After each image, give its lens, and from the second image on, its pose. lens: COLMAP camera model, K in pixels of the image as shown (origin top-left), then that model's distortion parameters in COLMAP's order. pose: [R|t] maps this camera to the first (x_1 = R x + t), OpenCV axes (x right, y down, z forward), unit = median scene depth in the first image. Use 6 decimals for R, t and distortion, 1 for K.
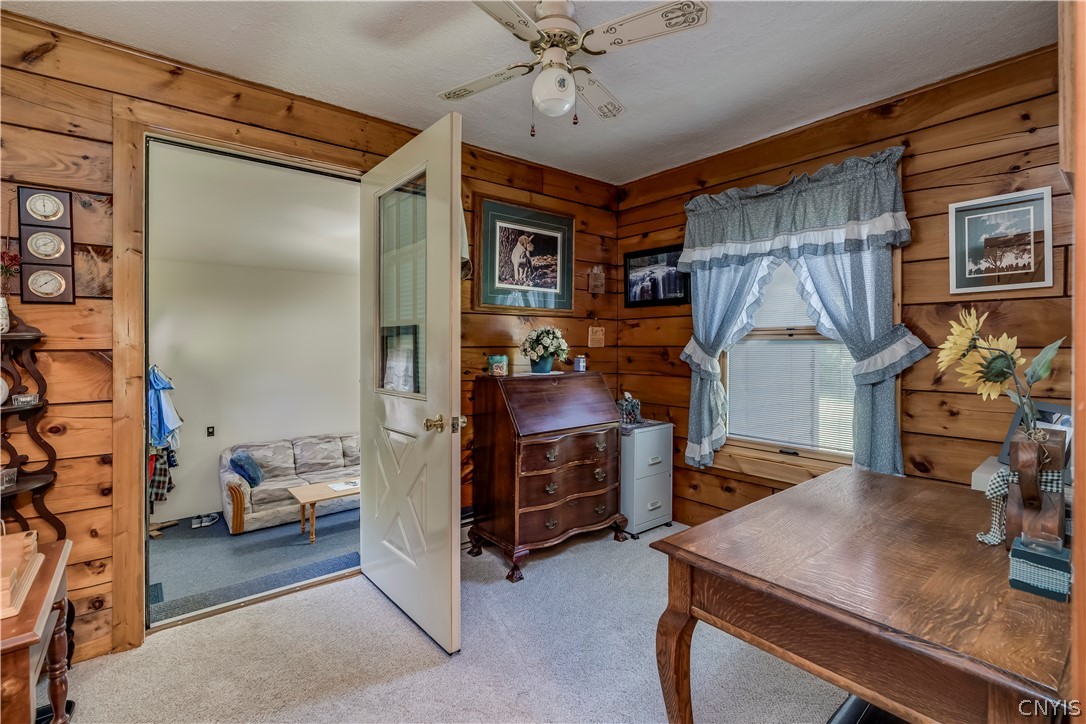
lens RADIAL K [[499.0, 0, 544.4], [0, 499.0, 351.3], [0, 0, 1]] dist [-0.000958, 0.000901]
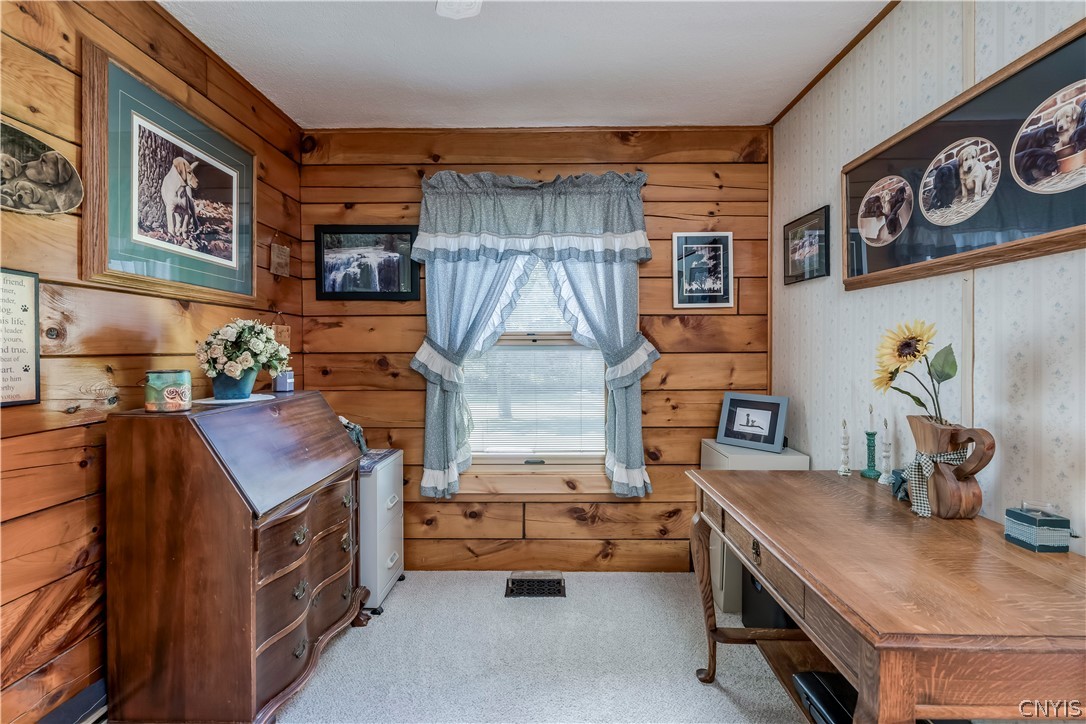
lens RADIAL K [[499.0, 0, 540.3], [0, 499.0, 360.0], [0, 0, 1]] dist [-0.000958, 0.000901]
pose [[0.647266, -0.015272, 0.762111, -0.220074], [0.011026, 0.999882, 0.010673, -0.004542], [-0.762185, 0.001495, 0.647358, 0.338212]]
